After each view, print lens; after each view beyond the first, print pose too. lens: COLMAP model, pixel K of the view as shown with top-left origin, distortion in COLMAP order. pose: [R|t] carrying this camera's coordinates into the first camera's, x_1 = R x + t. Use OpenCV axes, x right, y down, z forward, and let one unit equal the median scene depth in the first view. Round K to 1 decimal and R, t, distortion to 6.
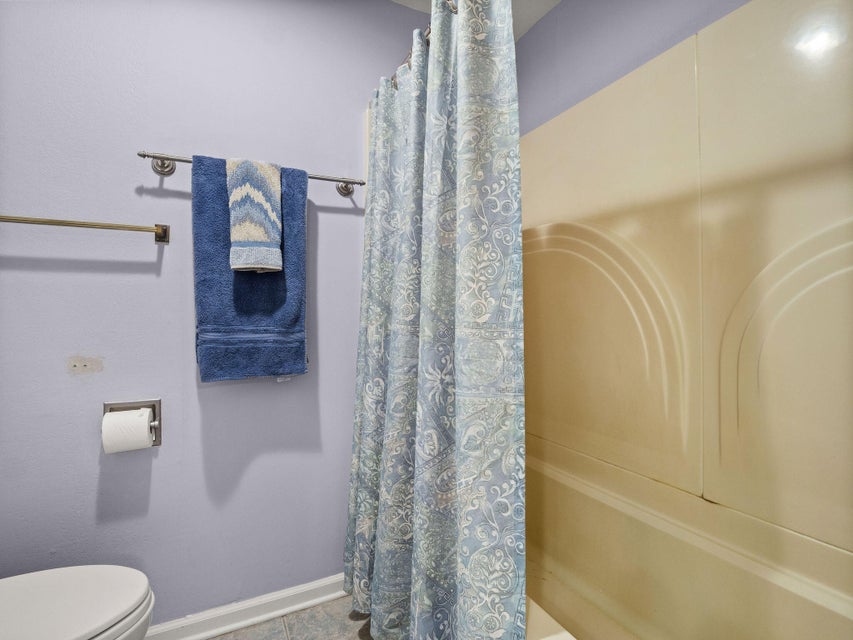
lens RADIAL K [[423.2, 0, 426.7], [0, 423.2, 316.3], [0, 0, 1]] dist [-0.016087, 0.000148]
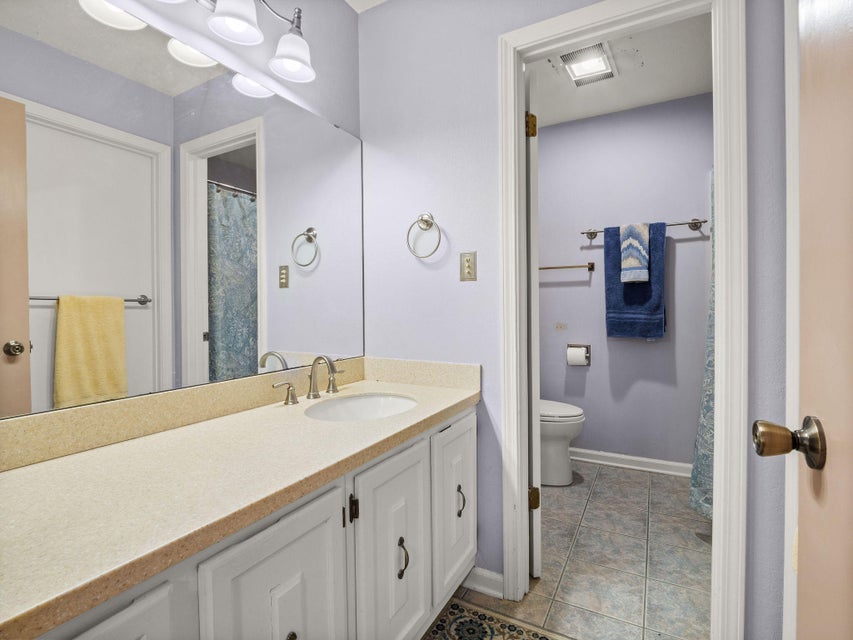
lens RADIAL K [[423.2, 0, 426.7], [0, 423.2, 316.3], [0, 0, 1]] dist [-0.016087, 0.000148]
pose [[0.572883, 0.020677, -0.819376, 0.640857], [0.007855, 0.999497, 0.030715, -0.017590], [0.819600, -0.024032, 0.572432, -0.899835]]
